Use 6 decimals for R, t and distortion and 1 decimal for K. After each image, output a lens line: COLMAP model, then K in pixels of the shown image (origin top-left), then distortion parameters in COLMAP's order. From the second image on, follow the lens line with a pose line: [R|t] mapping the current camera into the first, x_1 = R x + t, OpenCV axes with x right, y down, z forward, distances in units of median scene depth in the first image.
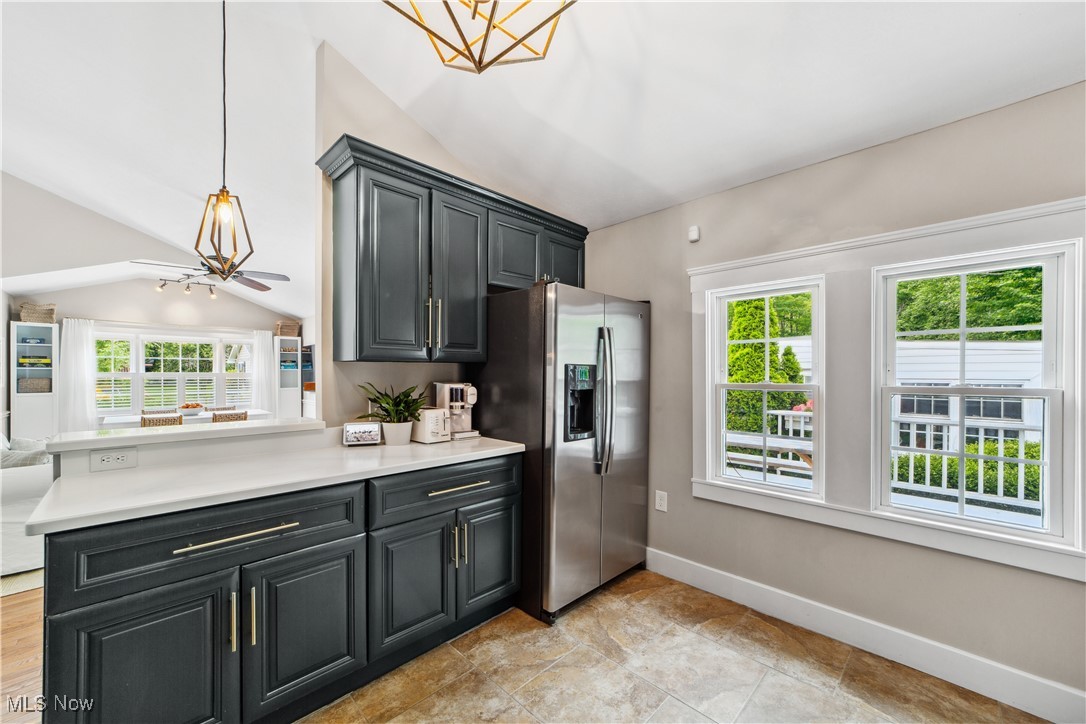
lens RADIAL K [[423.9, 0, 539.0], [0, 423.9, 370.8], [0, 0, 1]] dist [-0.000744, -0.000015]
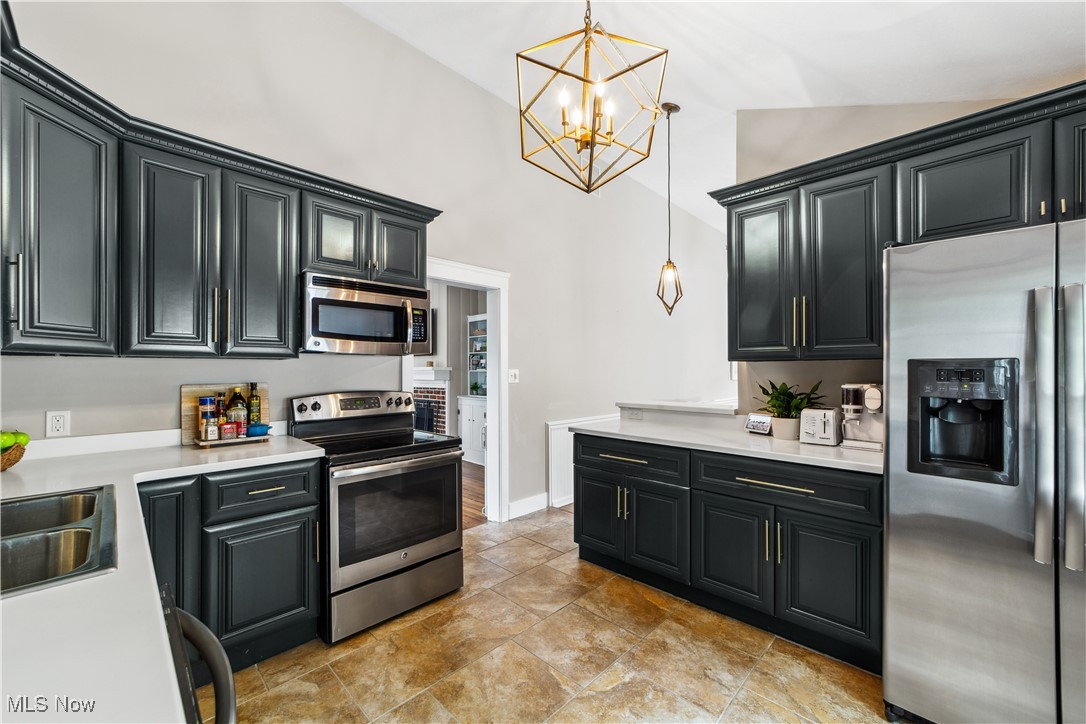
lens RADIAL K [[423.9, 0, 539.0], [0, 423.9, 367.6], [0, 0, 1]] dist [-0.000744, -0.000015]
pose [[0.008205, -0.008854, -0.999927, 0.774343], [0.001817, 0.999959, -0.008840, 0.004910], [0.999965, -0.001744, 0.008221, 0.409258]]
